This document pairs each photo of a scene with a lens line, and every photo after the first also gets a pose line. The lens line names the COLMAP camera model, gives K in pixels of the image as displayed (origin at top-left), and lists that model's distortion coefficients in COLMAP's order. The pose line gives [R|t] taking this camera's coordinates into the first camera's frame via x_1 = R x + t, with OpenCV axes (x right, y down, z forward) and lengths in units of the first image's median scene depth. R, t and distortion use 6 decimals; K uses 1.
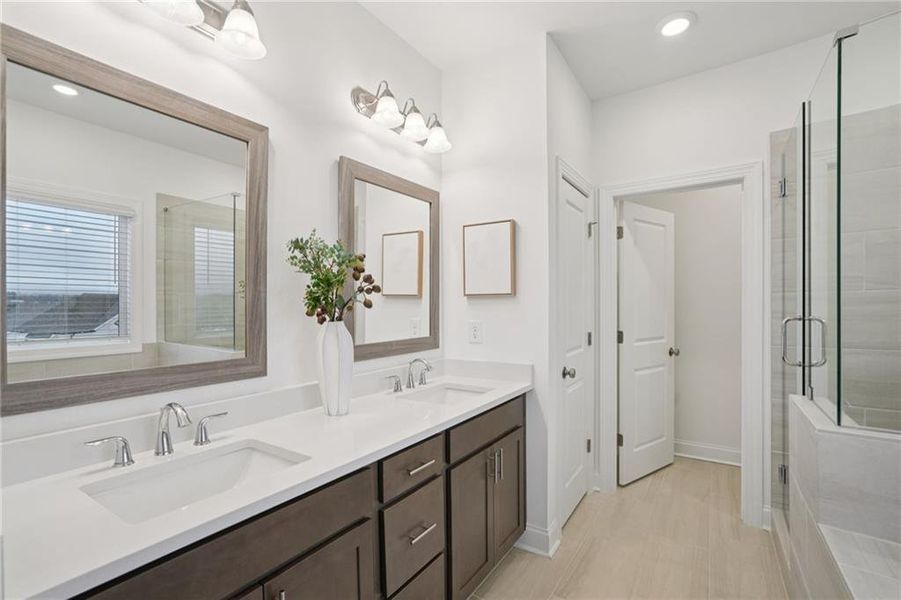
lens RADIAL K [[429.9, 0, 425.9], [0, 429.9, 297.3], [0, 0, 1]] dist [-0.046211, 0.029464]
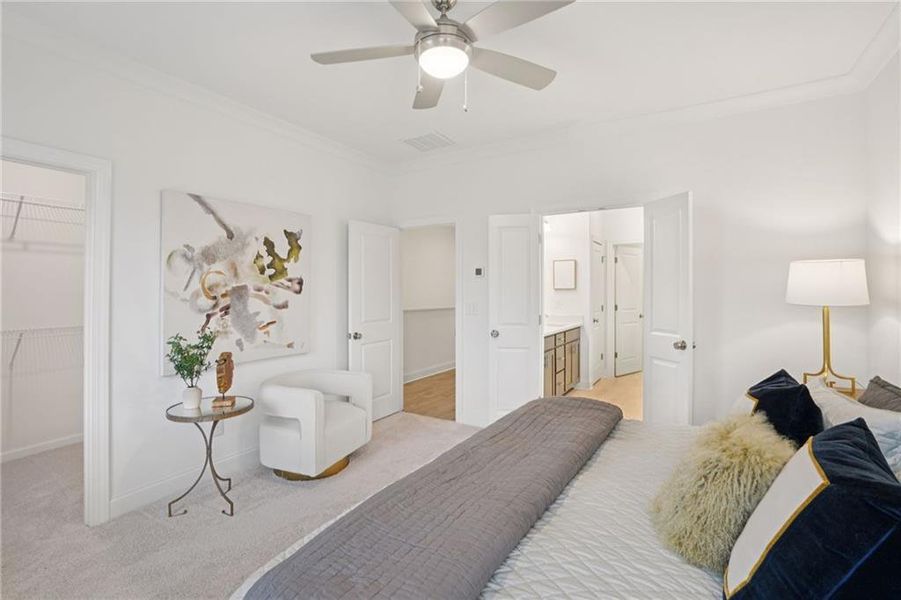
lens RADIAL K [[424.8, 0, 450.5], [0, 424.8, 300.0], [0, 0, 1]] dist [-0.001285, 0.000736]
pose [[0.999123, 0.009495, 0.040789, -0.790792], [-0.011161, 0.999105, 0.040805, -0.042207], [-0.040365, -0.041225, 0.998334, -1.869754]]
